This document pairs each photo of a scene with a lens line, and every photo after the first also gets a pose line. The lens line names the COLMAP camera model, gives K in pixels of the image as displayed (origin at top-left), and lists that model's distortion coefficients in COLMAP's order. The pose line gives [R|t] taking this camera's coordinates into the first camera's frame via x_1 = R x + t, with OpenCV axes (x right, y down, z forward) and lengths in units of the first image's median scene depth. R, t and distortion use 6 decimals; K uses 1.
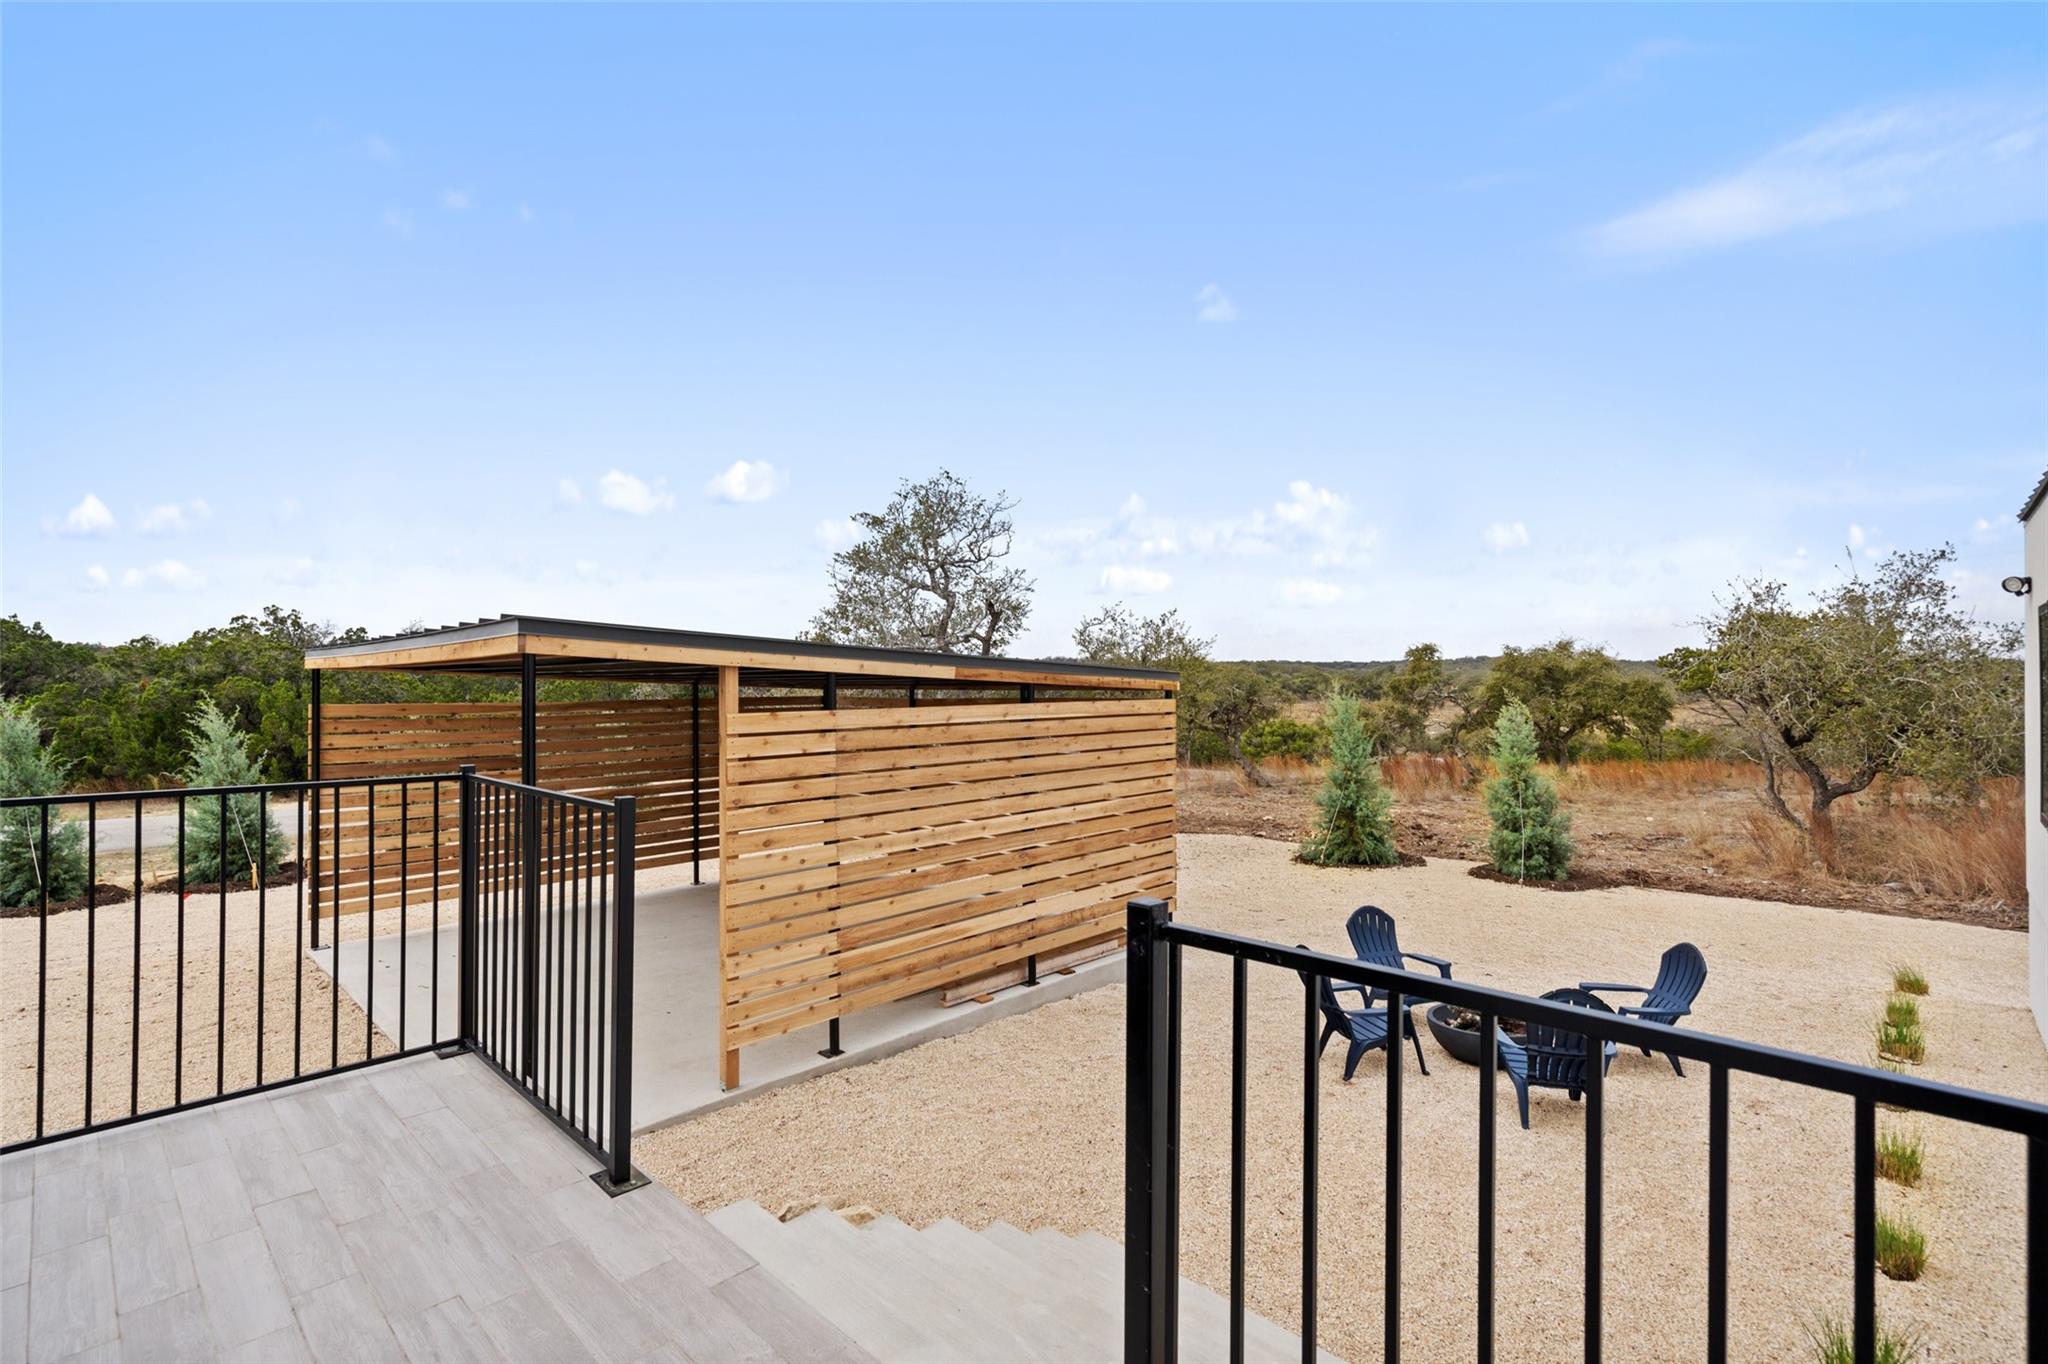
lens RADIAL K [[930.0, 0, 1025.9], [0, 930.0, 684.3], [0, 0, 1]] dist [-0.007374, 0.000571]
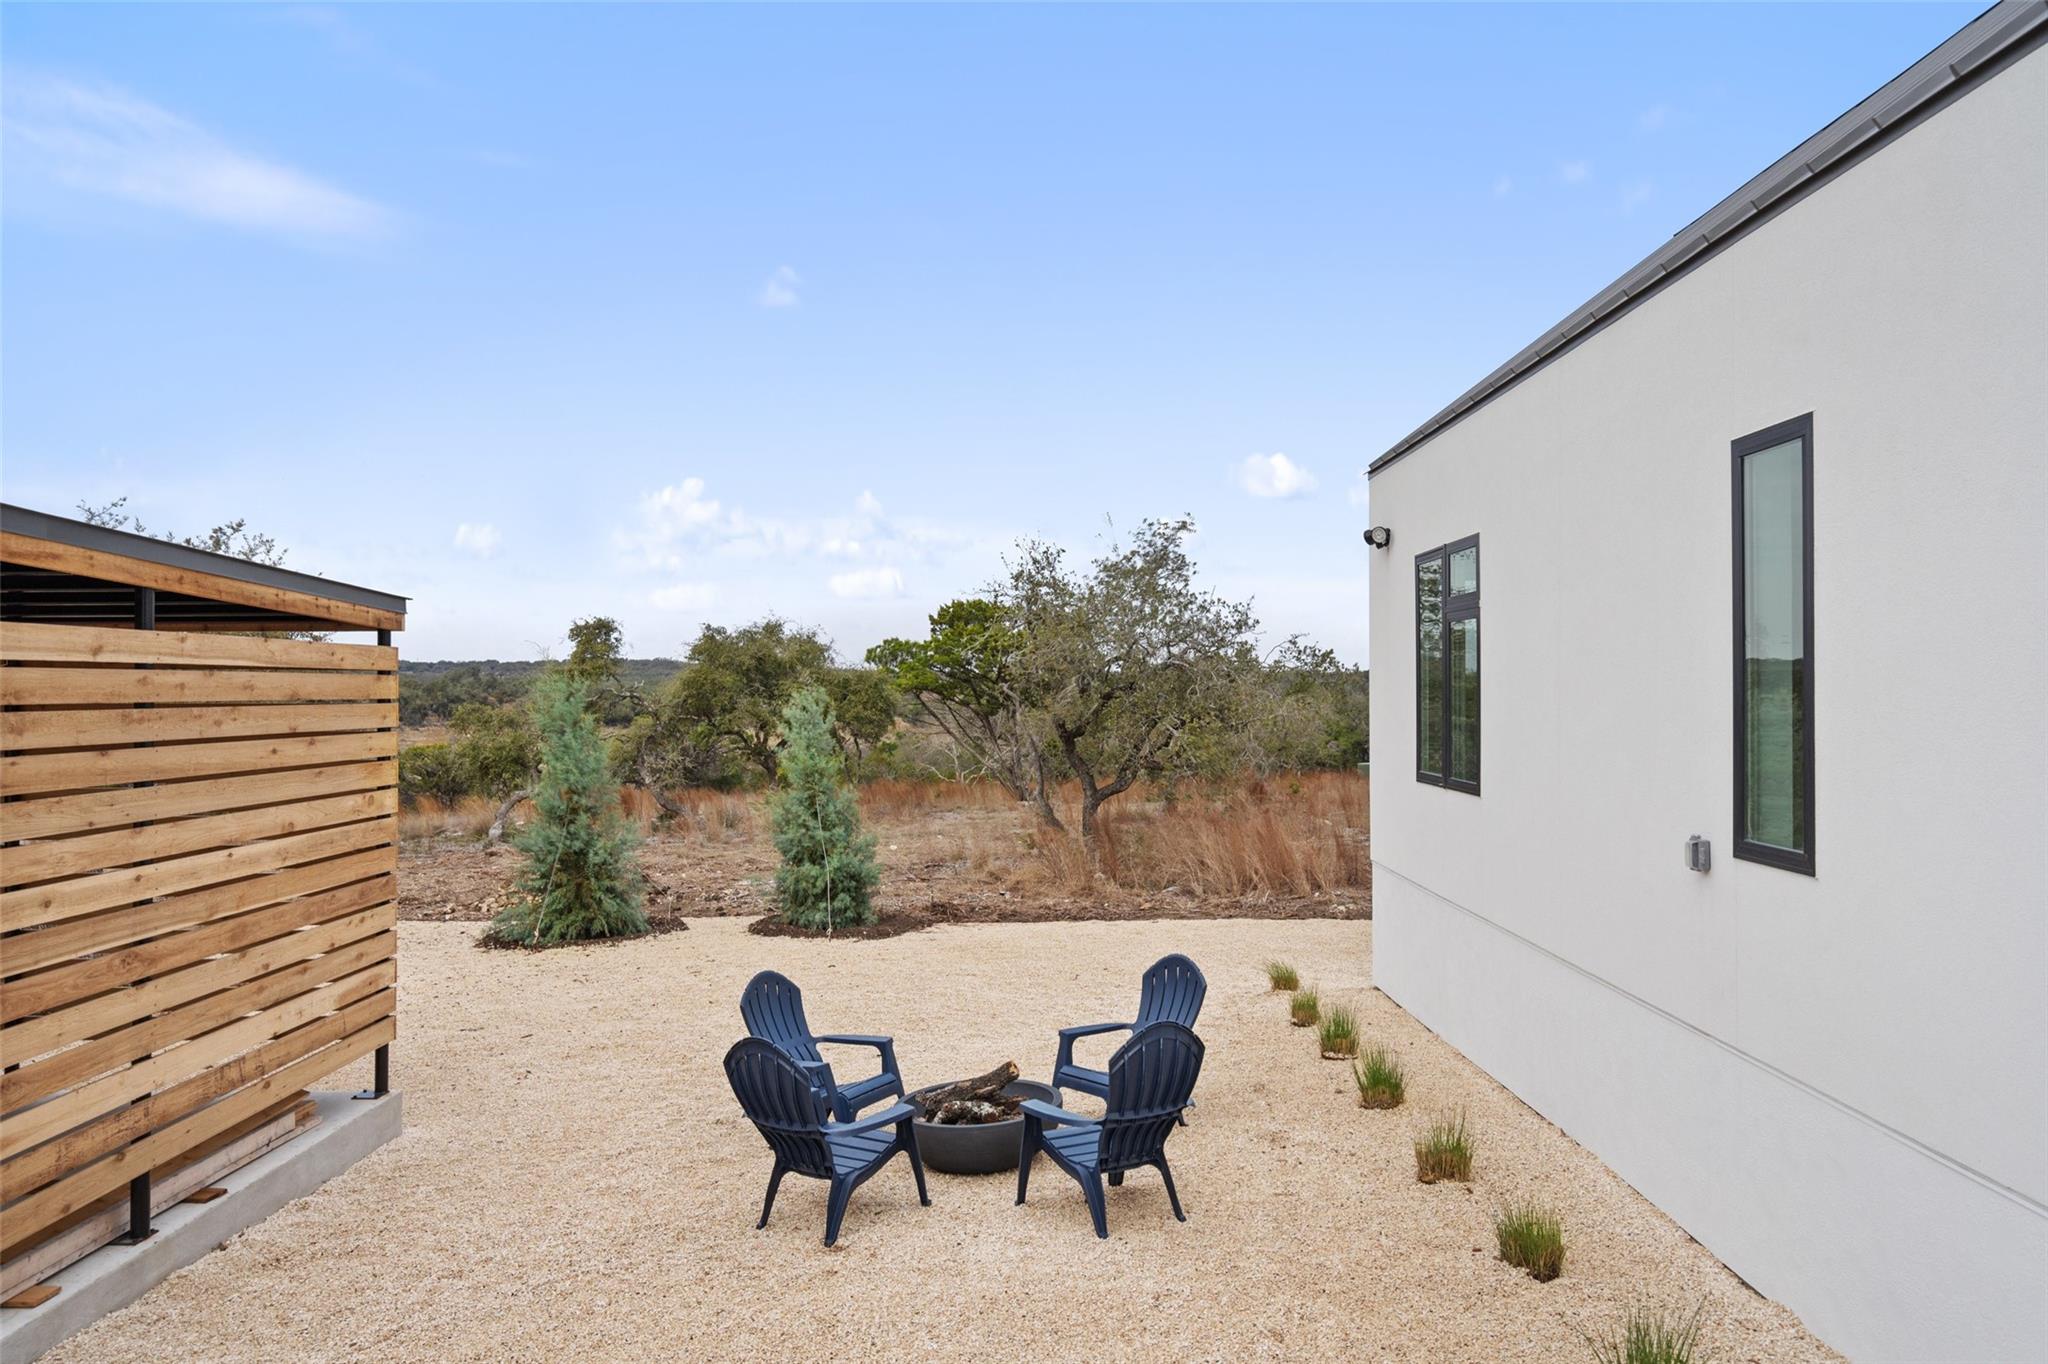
lens RADIAL K [[1387.9, 0, 989.3], [0, 1387.9, 680.3], [0, 0, 1]] dist [-0.008102, -0.000306]
pose [[0.728994, 0.013395, 0.684389, -0.127078], [-0.001749, 0.999842, -0.017707, 0.044863], [-0.684518, 0.011711, 0.728902, 0.162821]]
